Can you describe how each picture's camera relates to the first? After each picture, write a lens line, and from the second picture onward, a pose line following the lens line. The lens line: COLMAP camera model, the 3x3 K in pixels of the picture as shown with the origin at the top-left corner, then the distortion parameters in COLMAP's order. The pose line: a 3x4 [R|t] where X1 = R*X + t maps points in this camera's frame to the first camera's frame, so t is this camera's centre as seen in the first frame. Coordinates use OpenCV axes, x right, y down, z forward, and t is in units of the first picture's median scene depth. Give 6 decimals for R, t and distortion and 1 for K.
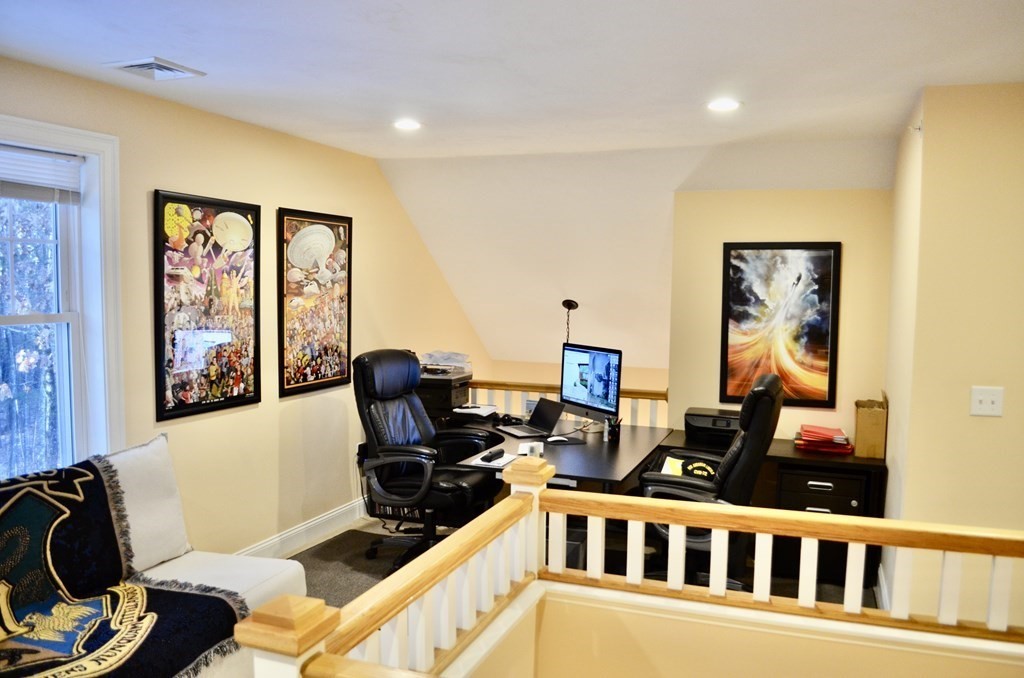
lens RADIAL K [[803.4, 0, 512.7], [0, 803.4, 343.2], [0, 0, 1]] dist [-0.079262, 0.003941]
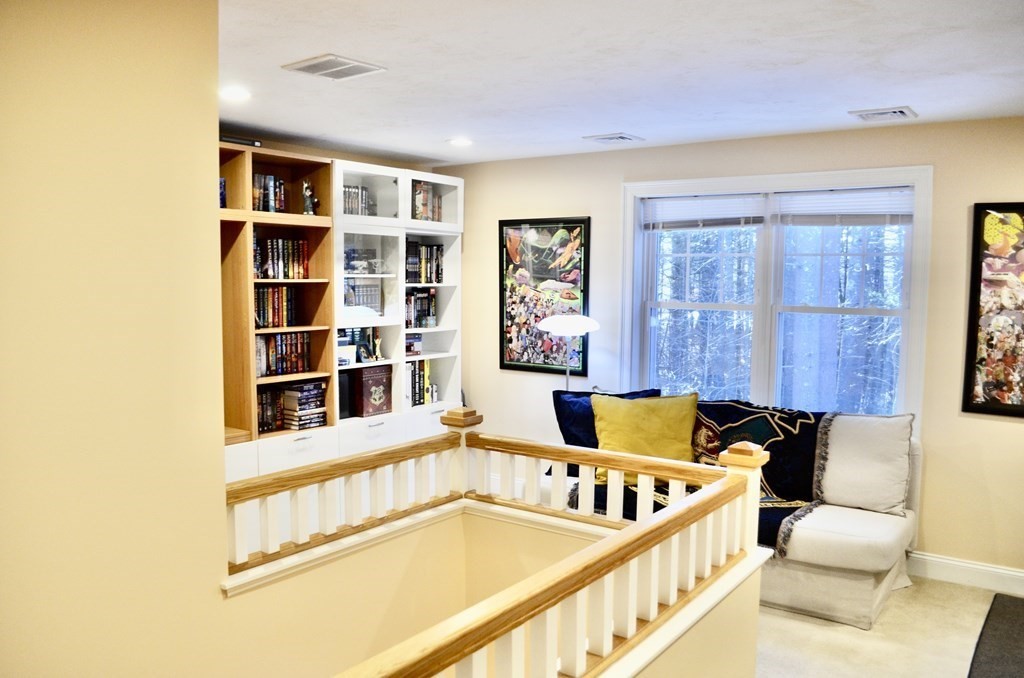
lens RADIAL K [[803.4, 0, 512.1], [0, 803.4, 339.3], [0, 0, 1]] dist [-0.079262, 0.003941]
pose [[-0.260010, 0.058327, -0.963843, 0.763067], [-0.084782, 0.992940, 0.082959, -0.038871], [0.961877, 0.103286, -0.253229, 0.646893]]
